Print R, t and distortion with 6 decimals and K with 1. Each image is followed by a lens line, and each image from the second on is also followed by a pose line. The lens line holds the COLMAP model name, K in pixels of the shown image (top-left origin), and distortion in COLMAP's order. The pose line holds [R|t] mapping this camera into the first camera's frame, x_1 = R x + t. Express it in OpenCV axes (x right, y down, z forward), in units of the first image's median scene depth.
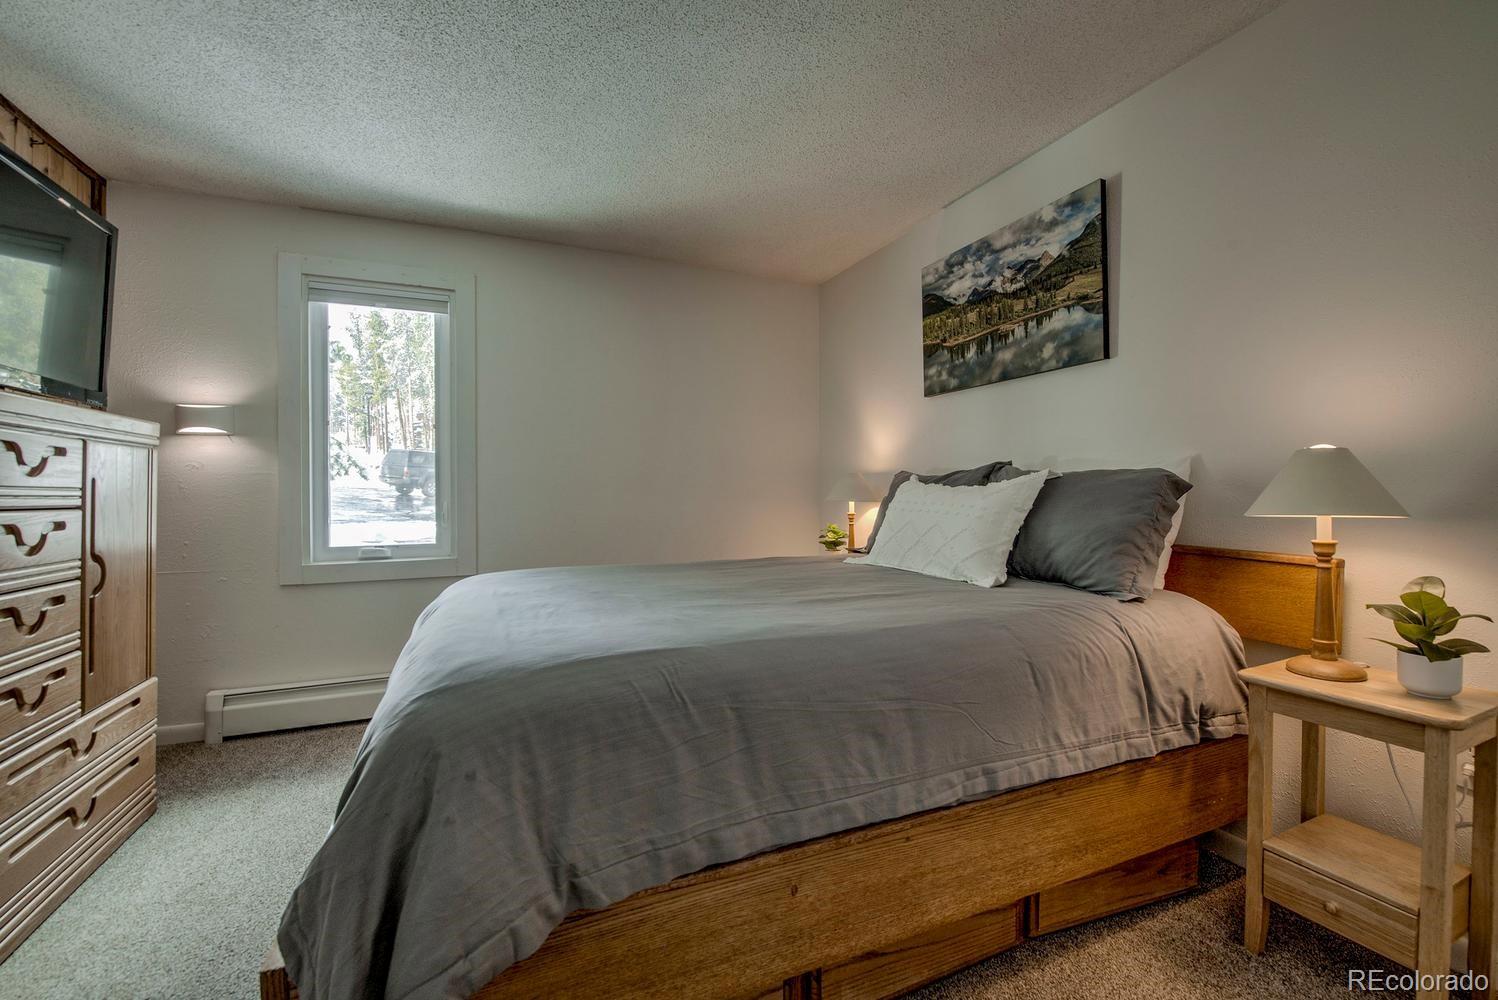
lens RADIAL K [[610.8, 0, 746.9], [0, 610.8, 492.3], [0, 0, 1]] dist [-0.017851, -0.002357]
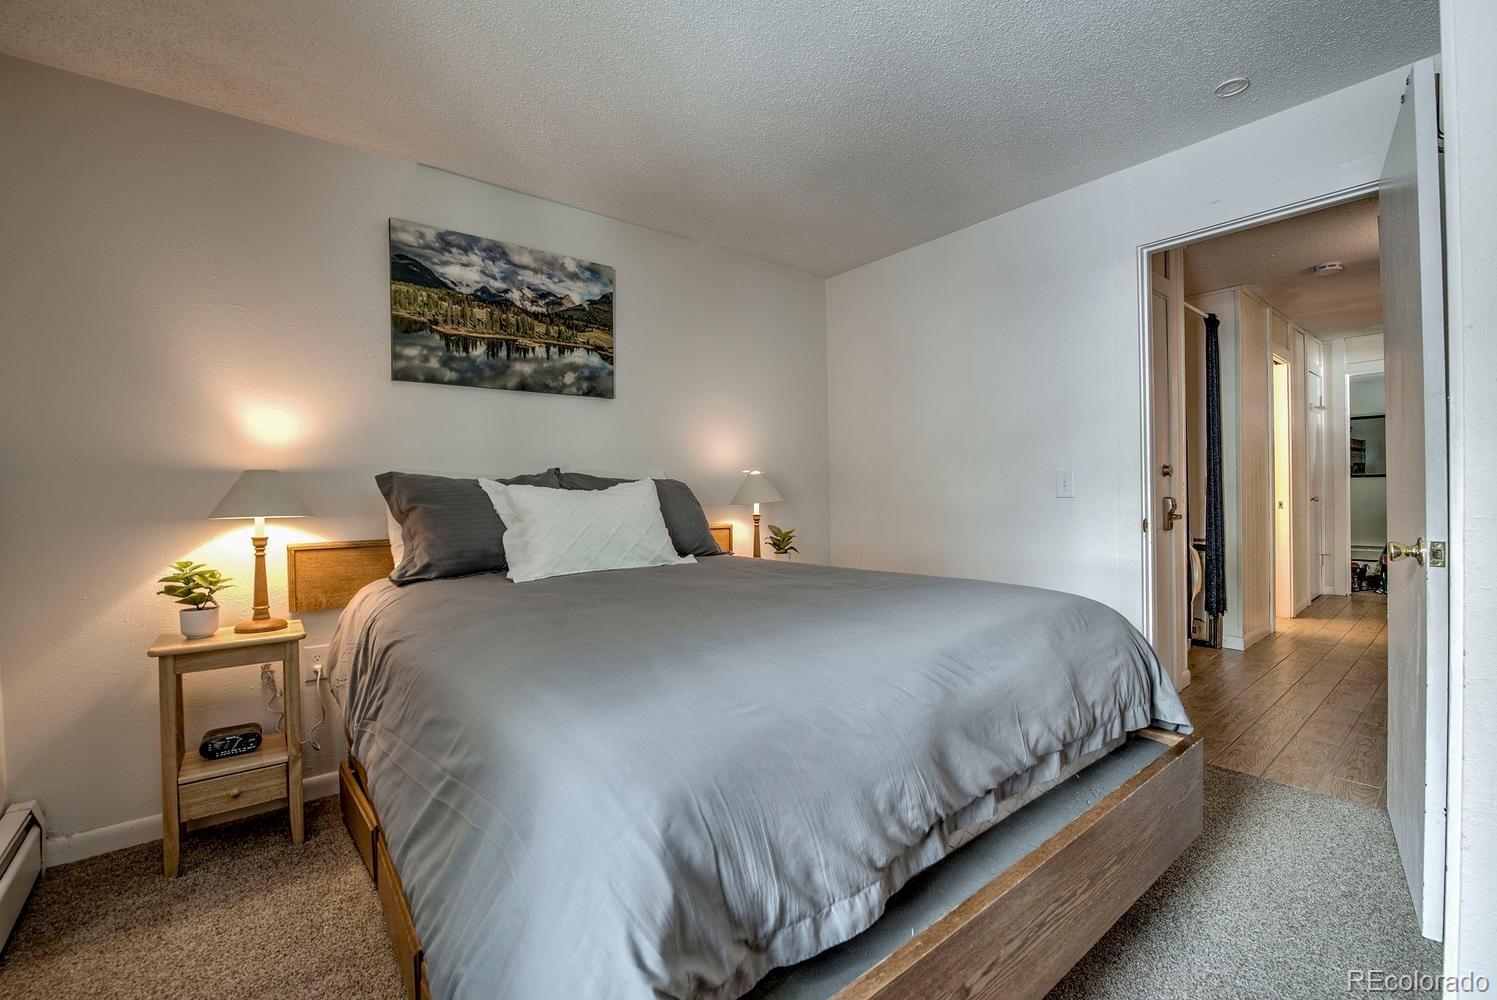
lens RADIAL K [[610.4, 0, 746.4], [0, 610.4, 491.7], [0, 0, 1]] dist [-0.017851, -0.002357]
pose [[-0.264936, -0.012247, 0.964188, -0.709370], [0.008775, 0.999847, 0.015110, -0.020300], [-0.964226, 0.012464, -0.264788, 0.906667]]
